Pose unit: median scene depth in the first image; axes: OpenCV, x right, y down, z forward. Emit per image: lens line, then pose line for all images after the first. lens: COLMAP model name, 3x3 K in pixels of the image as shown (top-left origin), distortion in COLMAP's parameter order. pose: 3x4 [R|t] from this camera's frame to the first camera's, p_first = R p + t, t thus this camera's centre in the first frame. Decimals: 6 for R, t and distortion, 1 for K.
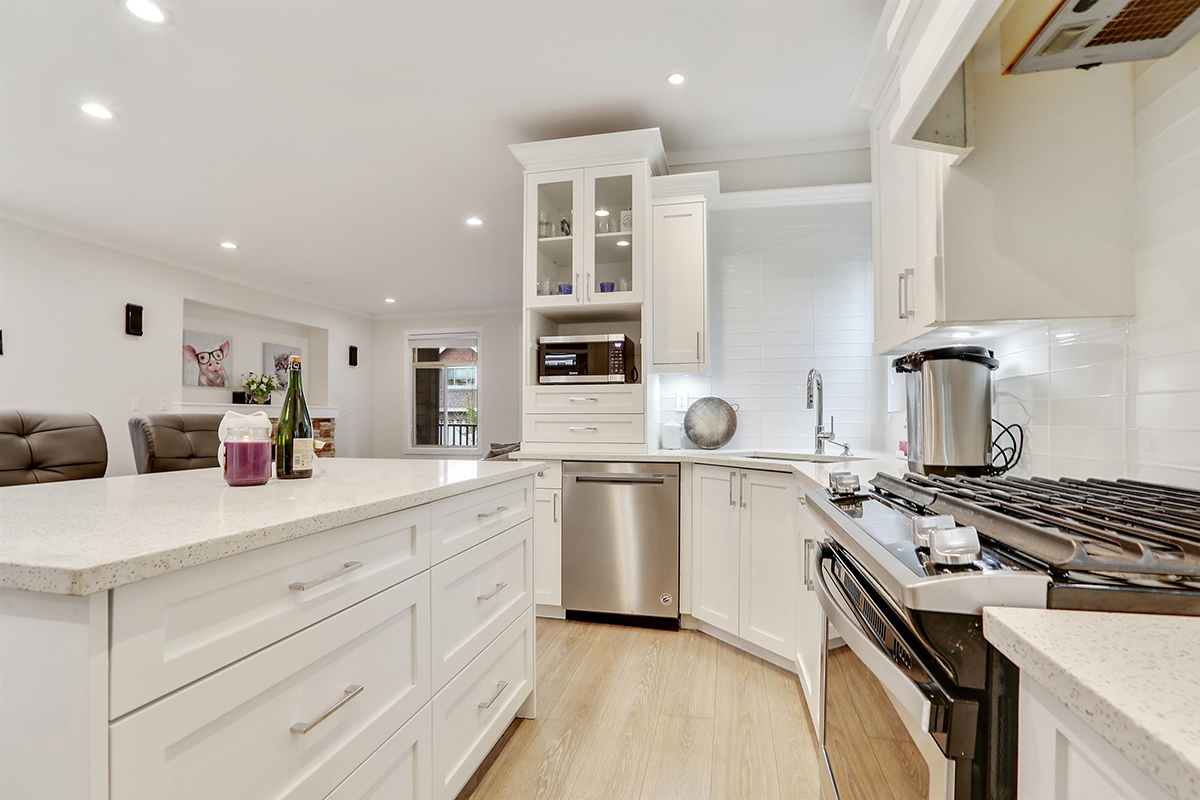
lens RADIAL K [[543.4, 0, 595.6], [0, 543.4, 418.2], [0, 0, 1]] dist [-0.064606, 0.013800]
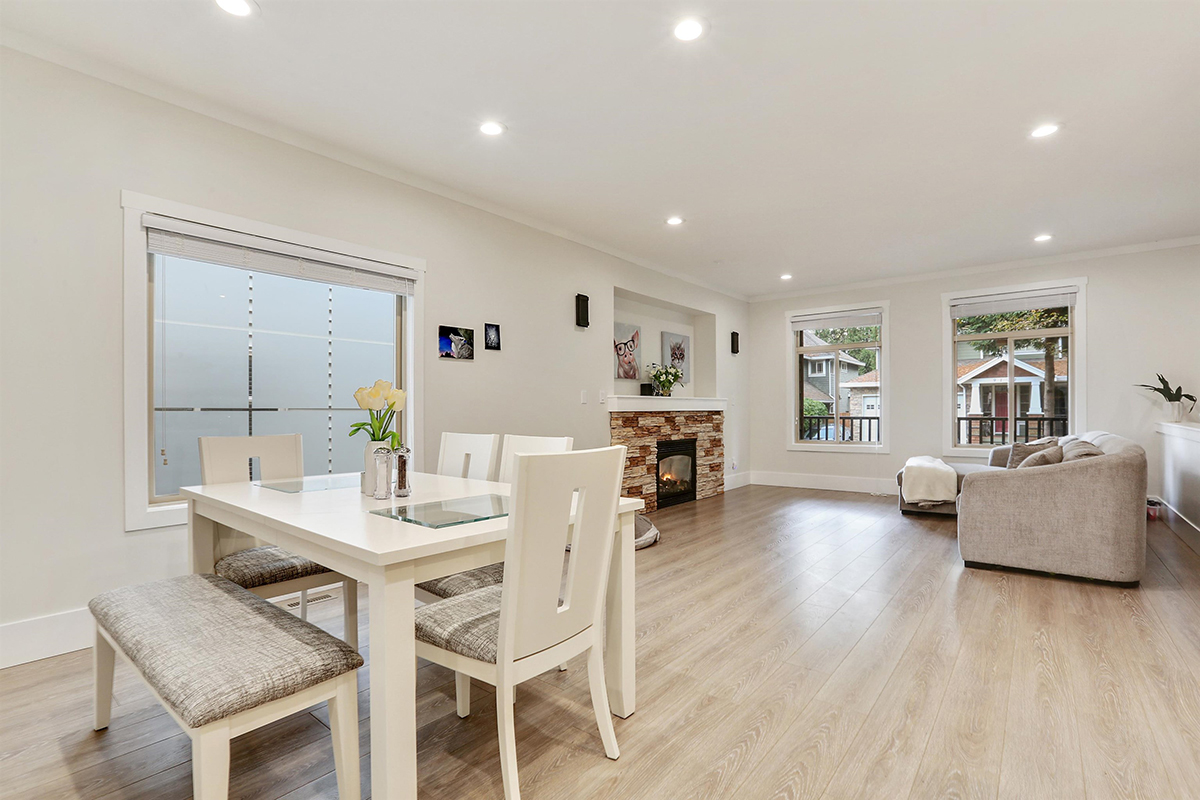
lens RADIAL K [[543.4, 0, 595.6], [0, 543.4, 418.2], [0, 0, 1]] dist [-0.064606, 0.013800]
pose [[0.893710, -0.000482, -0.448646, -0.344225], [0.006990, 0.999893, 0.012850, -0.000726], [0.448591, -0.014620, 0.893617, 0.087960]]
